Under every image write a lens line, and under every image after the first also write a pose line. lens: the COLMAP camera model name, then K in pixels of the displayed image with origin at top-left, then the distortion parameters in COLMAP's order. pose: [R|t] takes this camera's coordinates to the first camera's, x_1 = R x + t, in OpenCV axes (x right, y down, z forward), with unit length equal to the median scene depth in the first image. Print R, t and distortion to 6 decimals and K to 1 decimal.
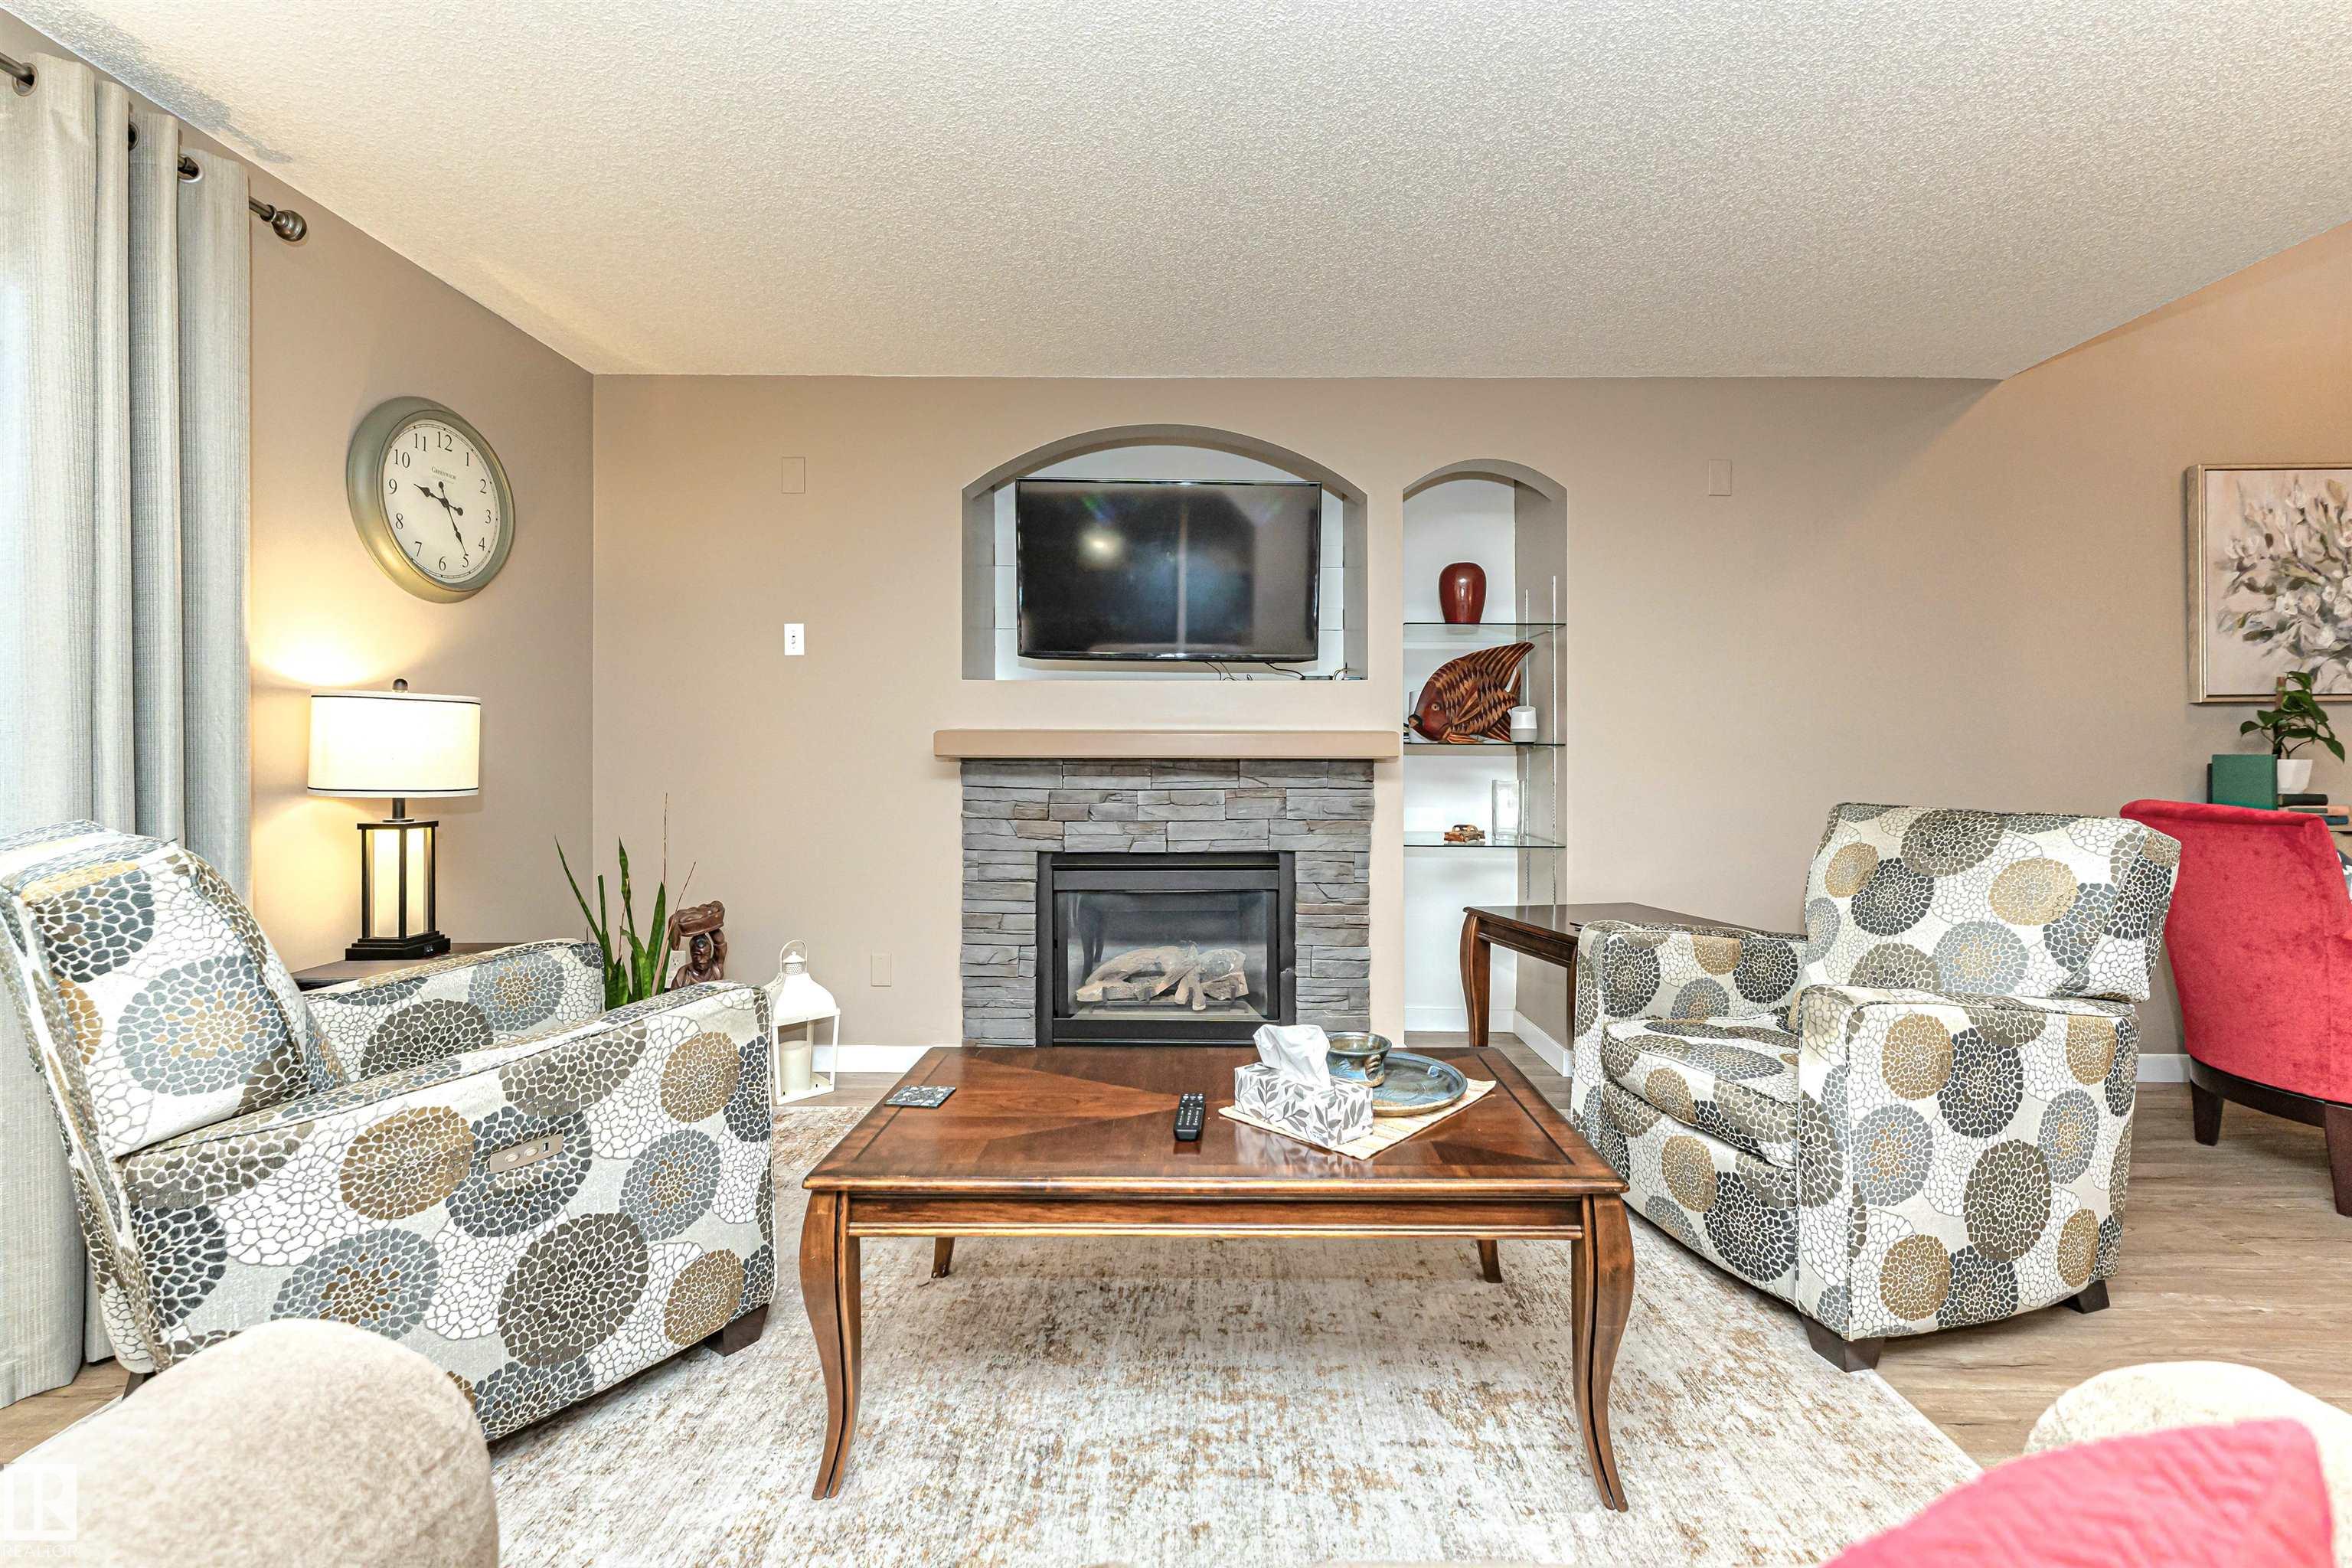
lens RADIAL K [[923.4, 0, 1205.4], [0, 923.4, 751.1], [0, 0, 1]] dist [-0.000888, -0.000140]
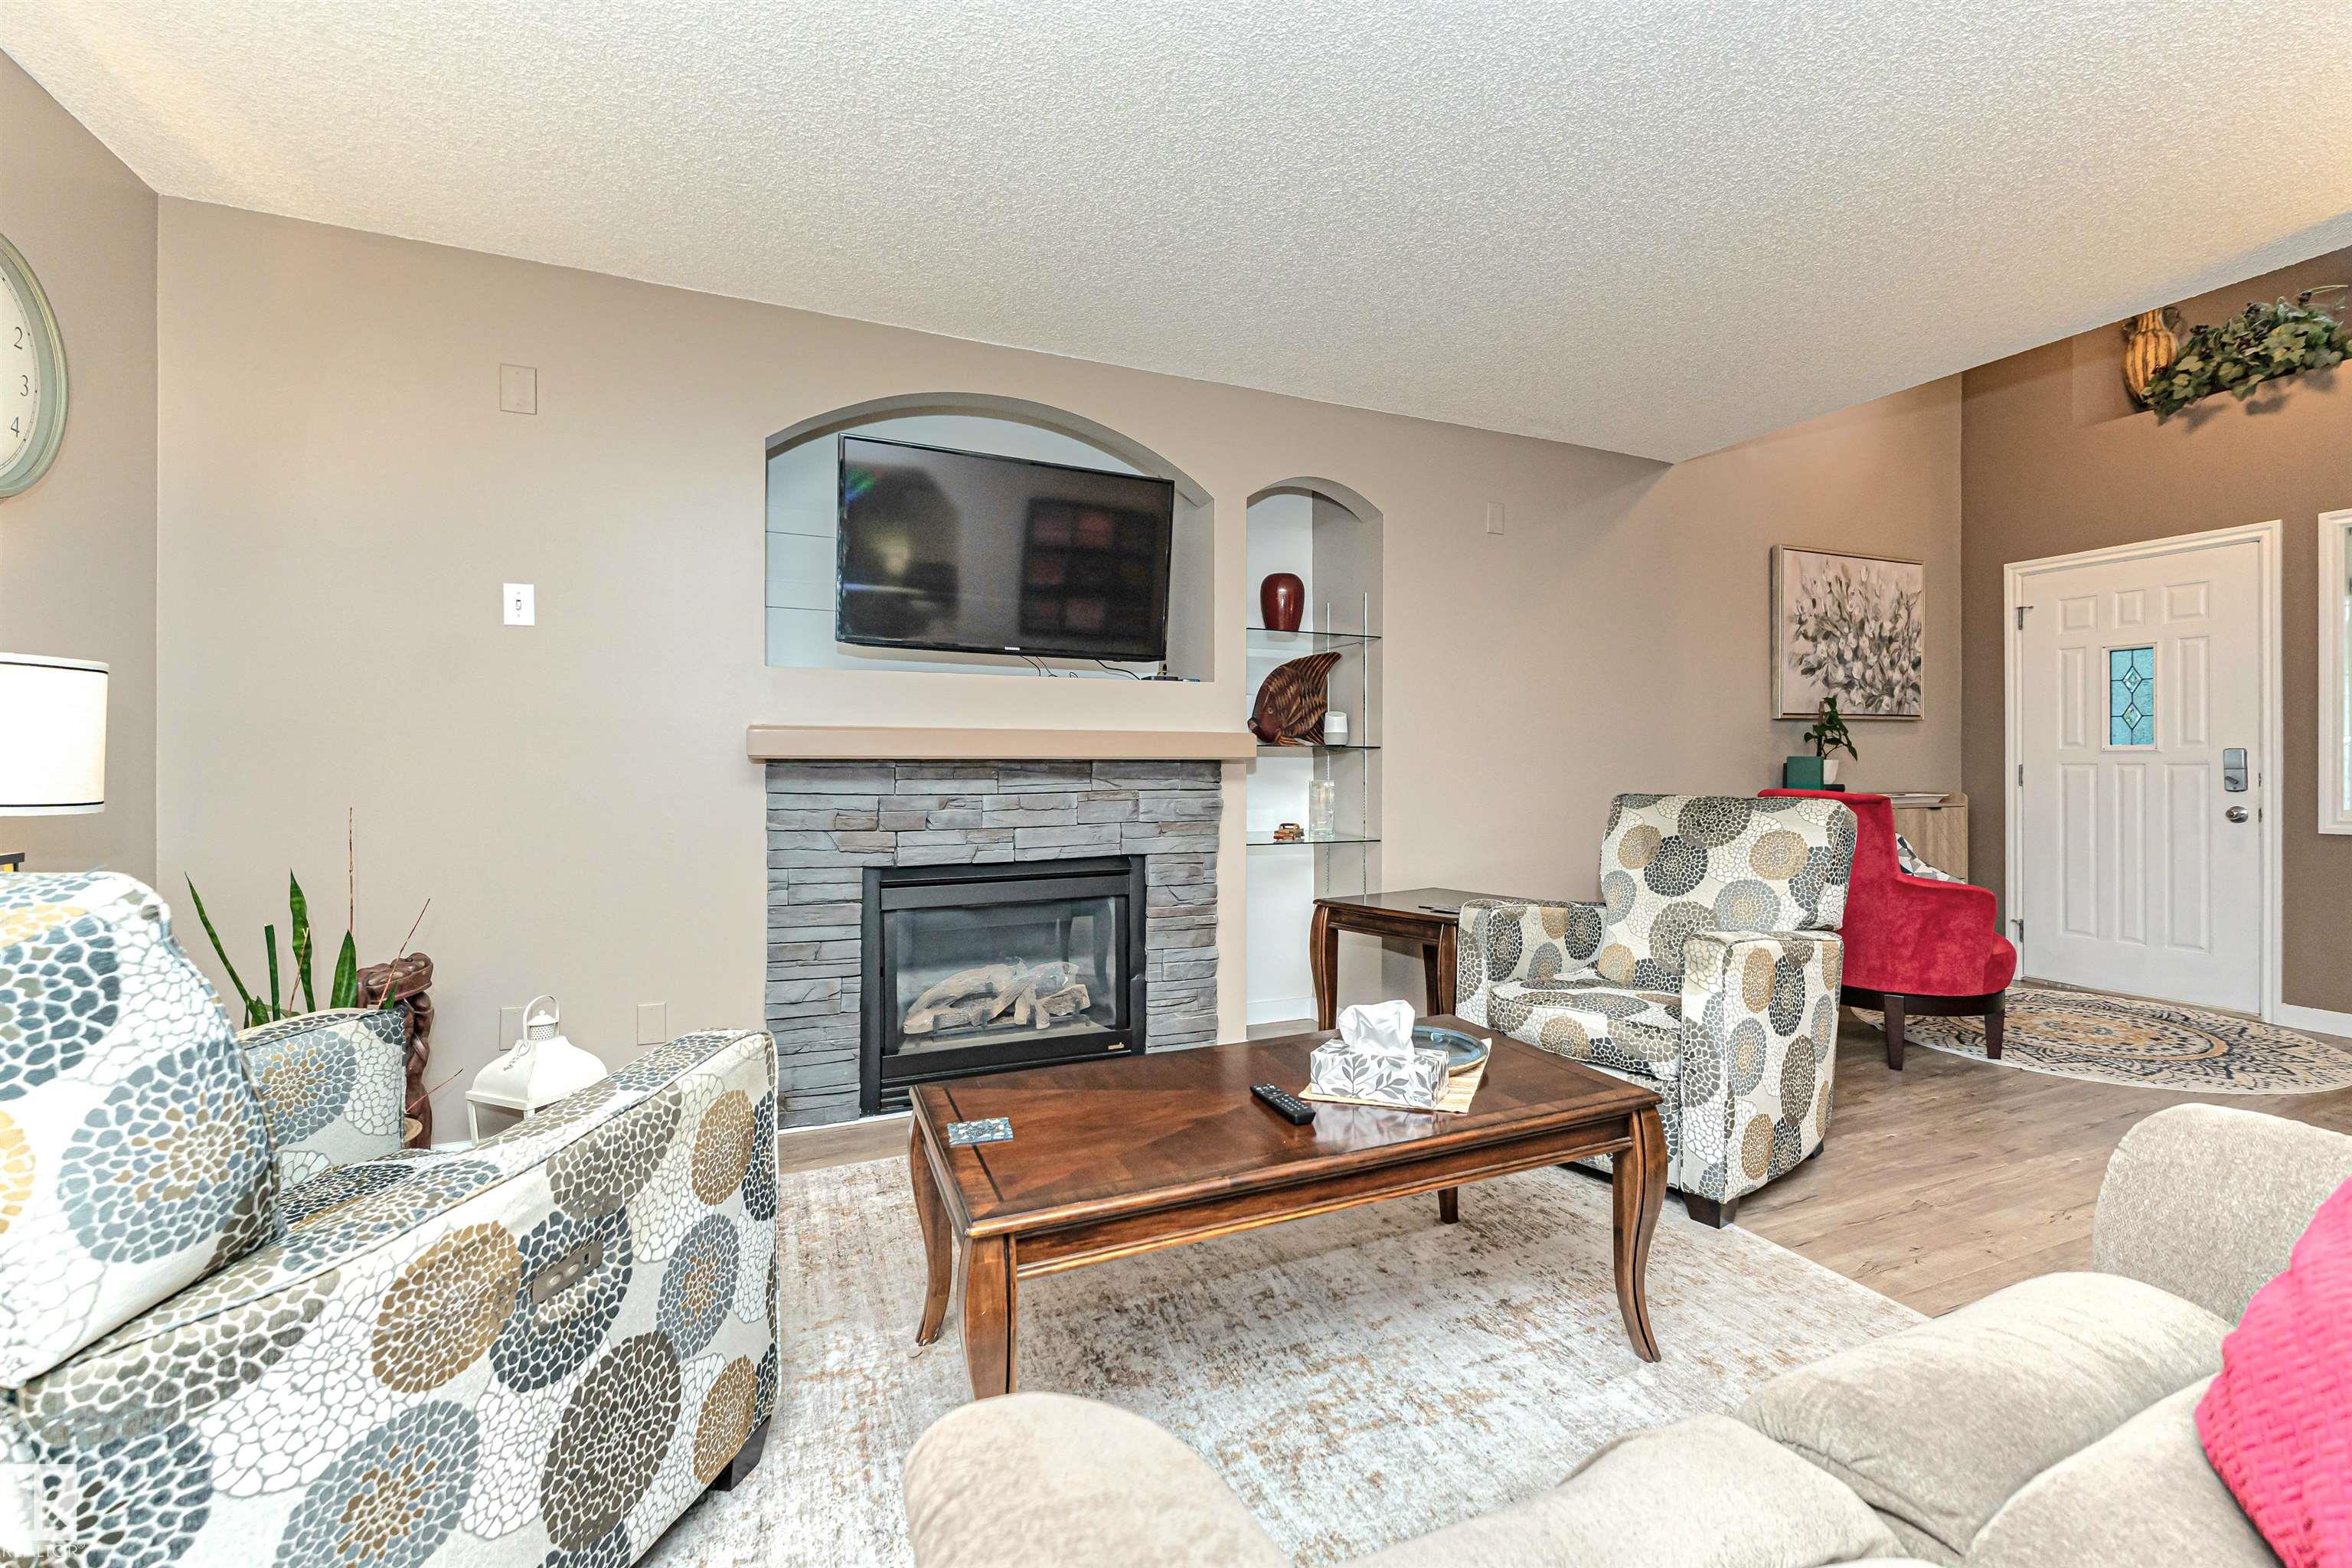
lens RADIAL K [[967.9, 0, 1246.0], [0, 967.9, 763.3], [0, 0, 1]] dist [-0.000921, -0.000500]
pose [[0.909993, -0.001932, 0.414619, -0.255059], [0.000046, 0.999990, 0.004559, 0.007565], [-0.414624, -0.004130, 0.909984, 0.023469]]
